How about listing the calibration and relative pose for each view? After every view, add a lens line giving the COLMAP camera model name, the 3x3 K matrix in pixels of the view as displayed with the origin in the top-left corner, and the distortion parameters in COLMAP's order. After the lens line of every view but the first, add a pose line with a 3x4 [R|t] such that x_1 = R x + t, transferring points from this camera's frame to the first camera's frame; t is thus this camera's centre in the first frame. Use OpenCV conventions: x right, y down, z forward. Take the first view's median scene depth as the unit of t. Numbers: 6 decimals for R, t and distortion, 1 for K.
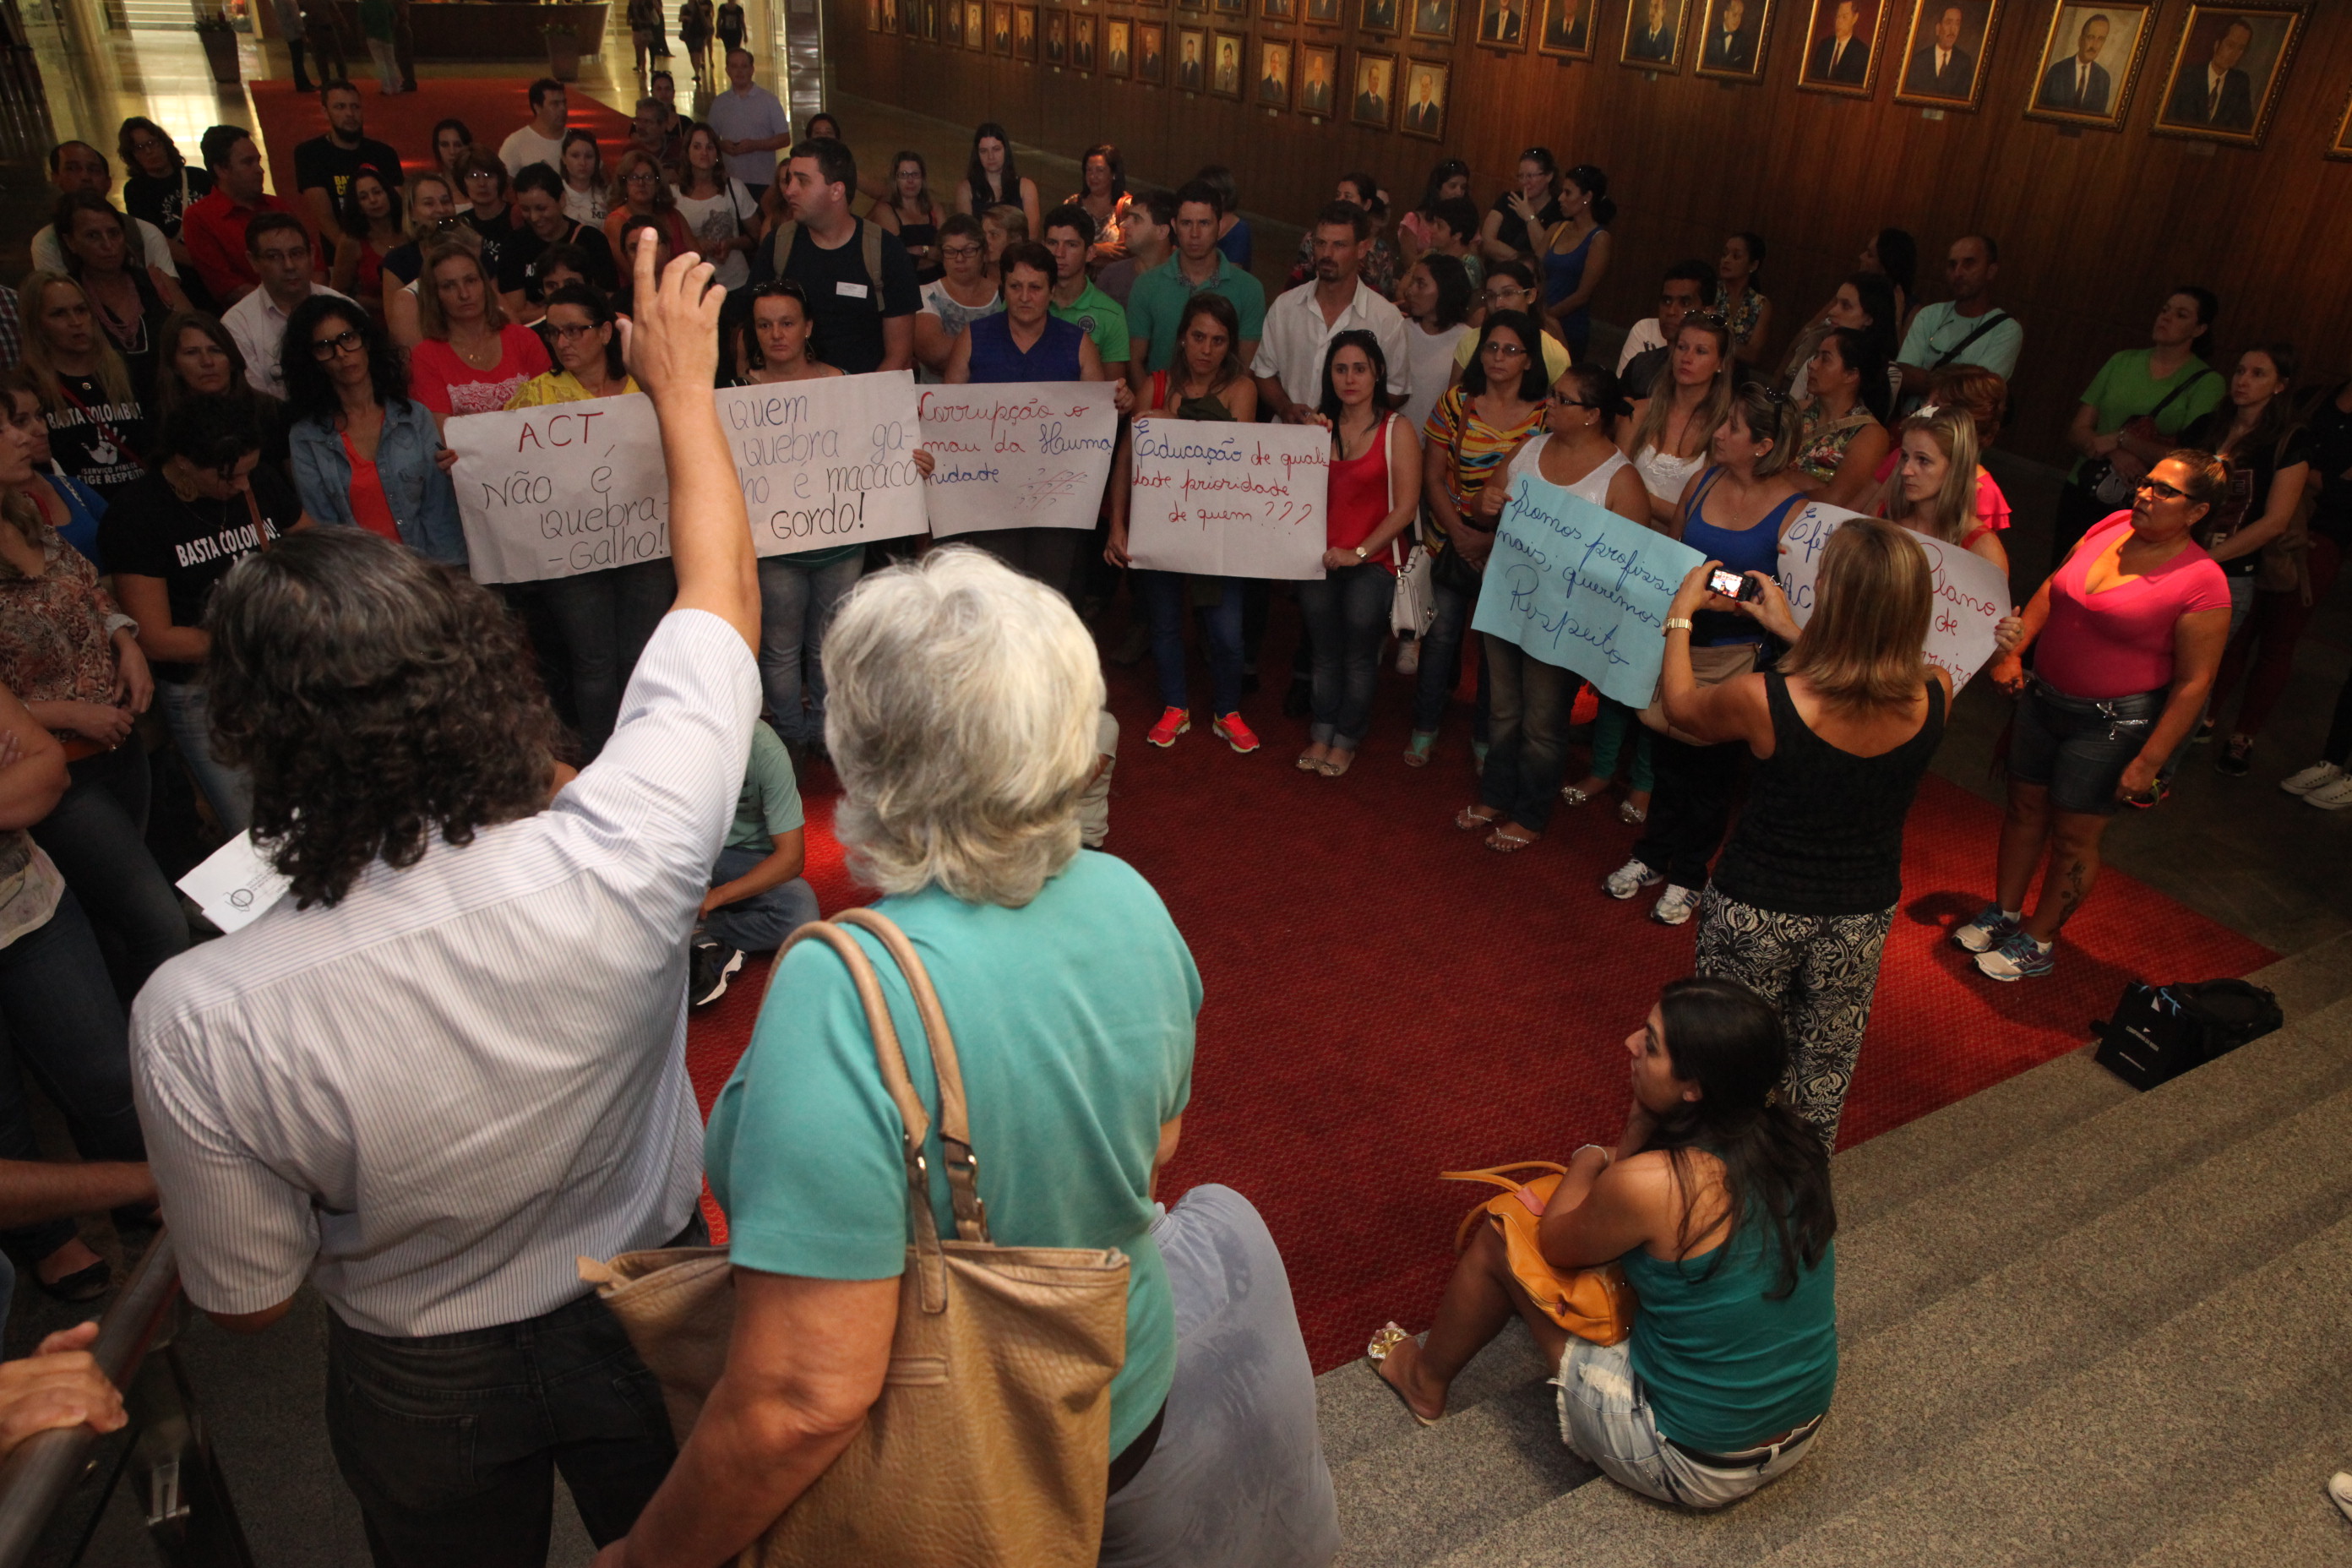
lens RADIAL K [[1548.8, 0, 1176.0], [0, 1548.8, 784.0], [0, 0, 1]] dist [-0.083540, 0.049184]
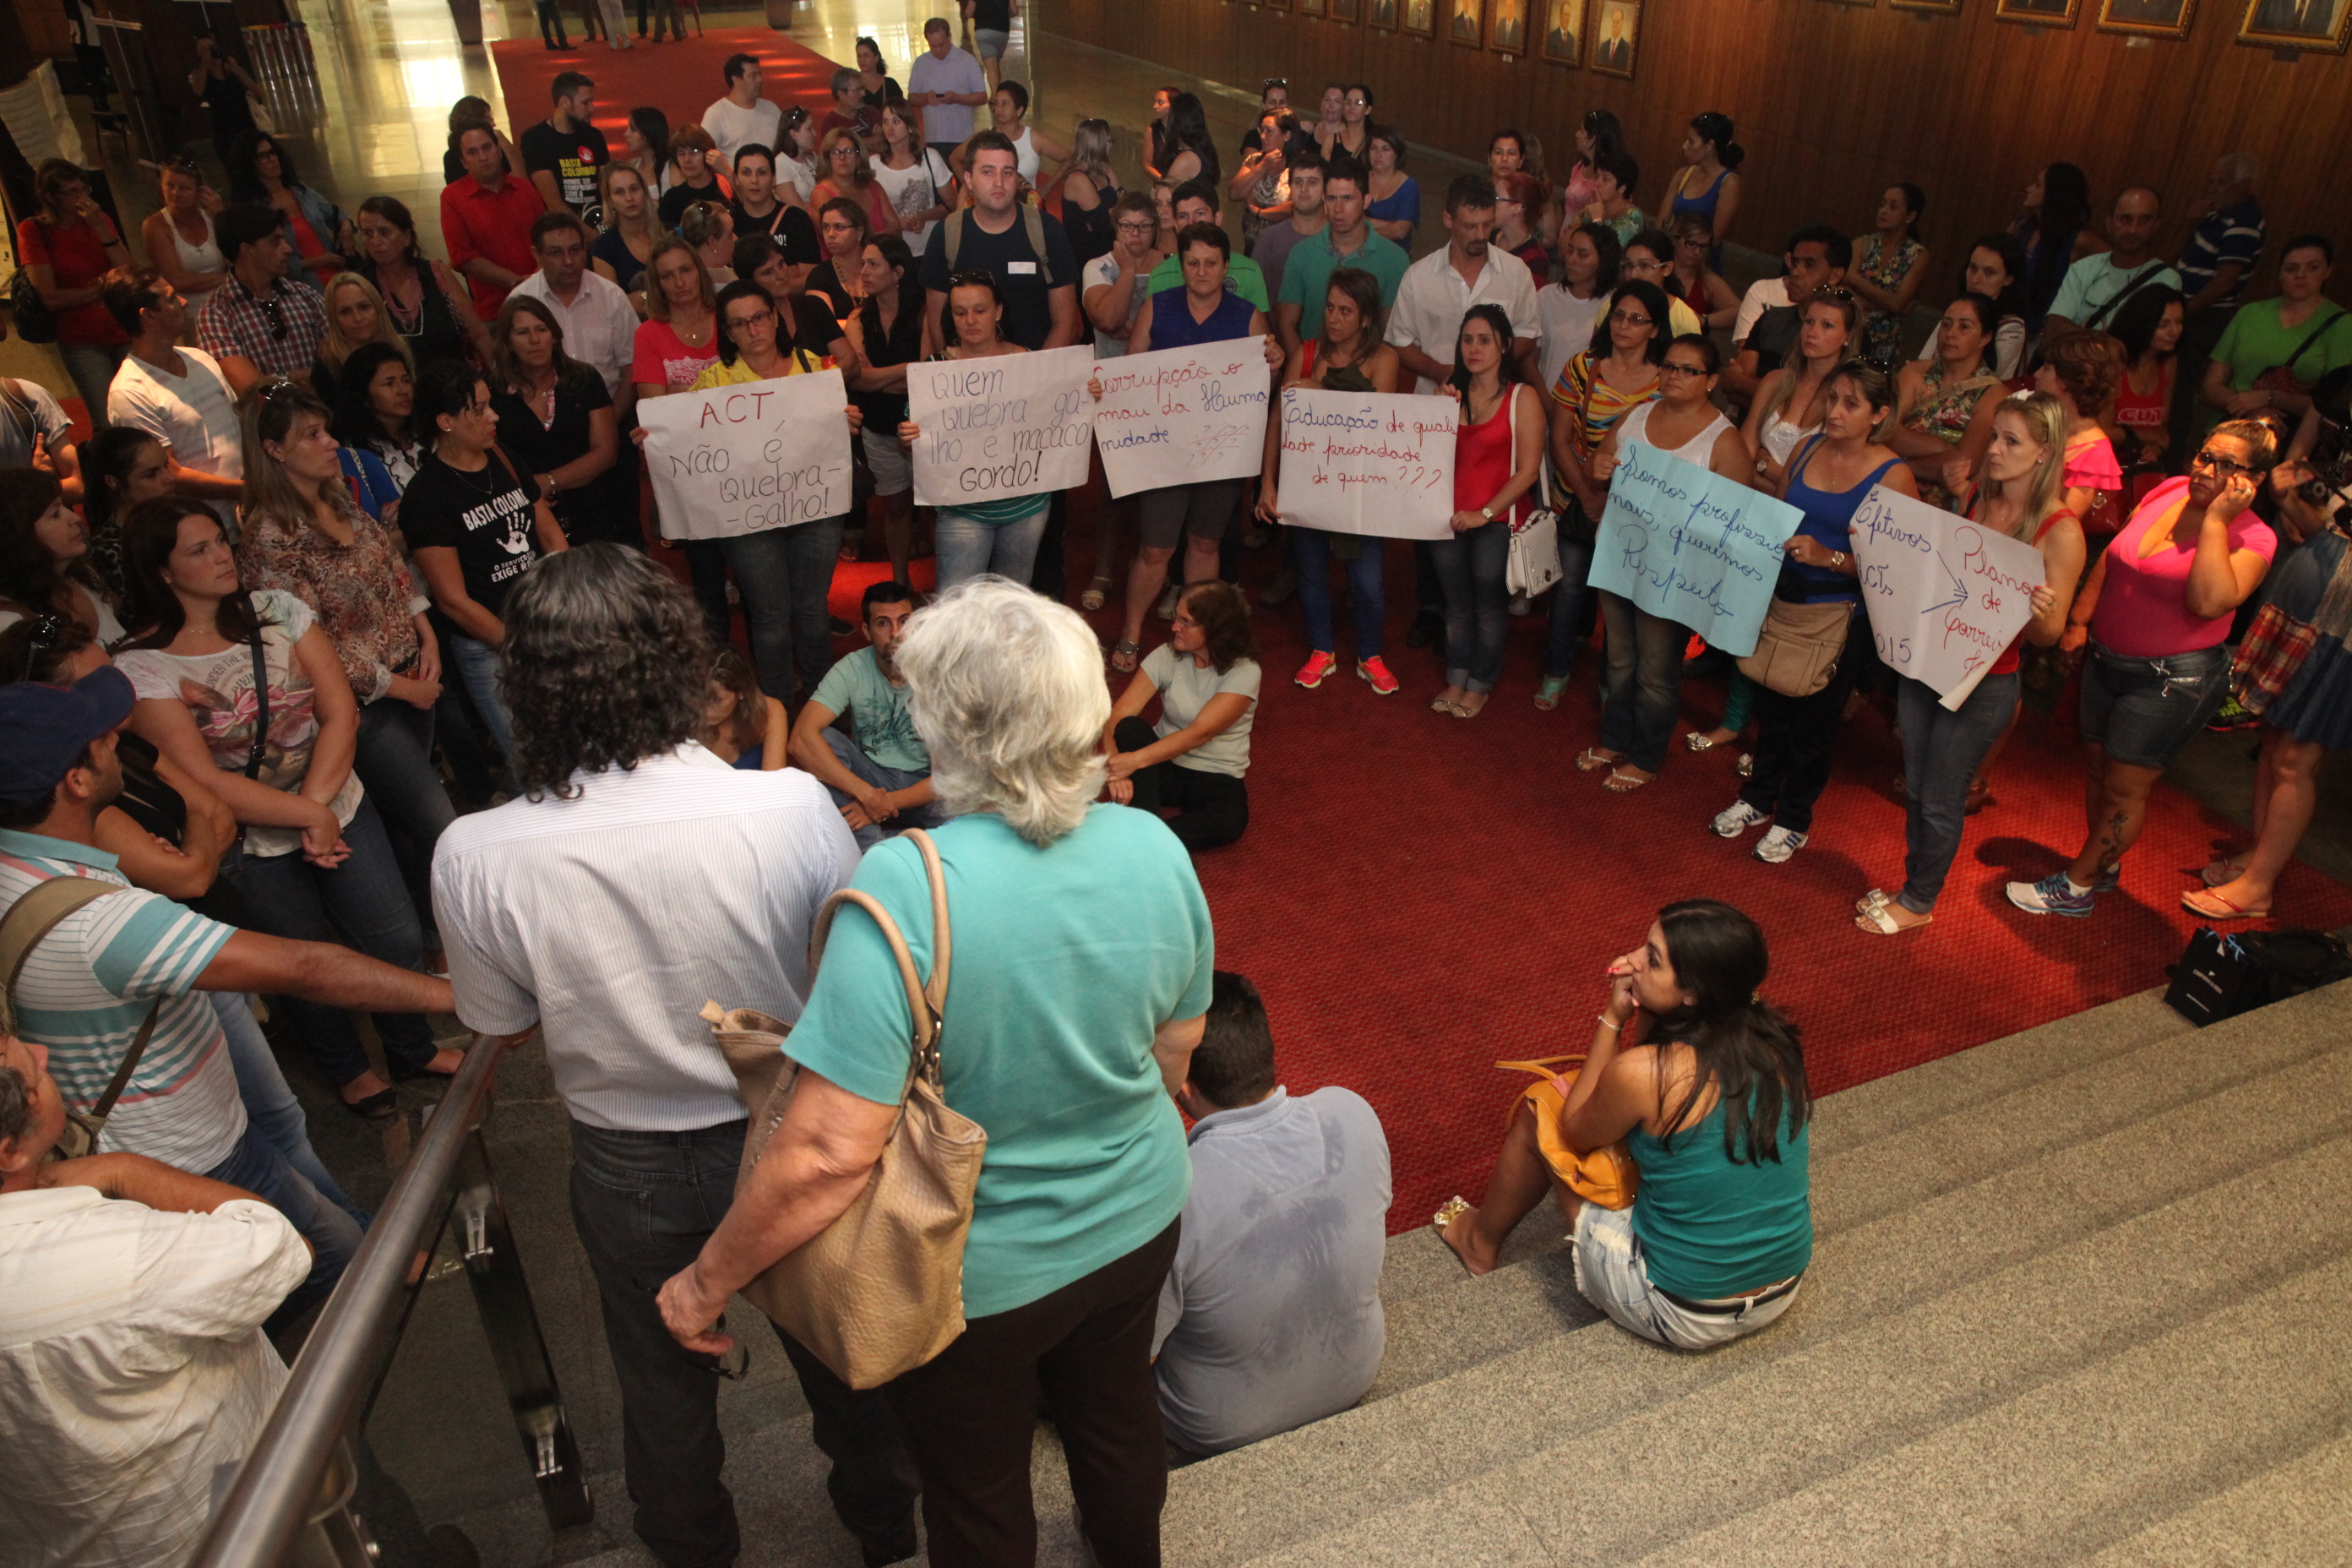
lens RADIAL K [[1548.8, 0, 1176.0], [0, 1548.8, 784.0], [0, 0, 1]] dist [-0.083540, 0.049184]
pose [[0.991641, 0.020217, -0.127431, 0.050907], [-0.014869, 0.998974, 0.042777, -0.002554], [0.128165, -0.040525, 0.990925, -0.110741]]
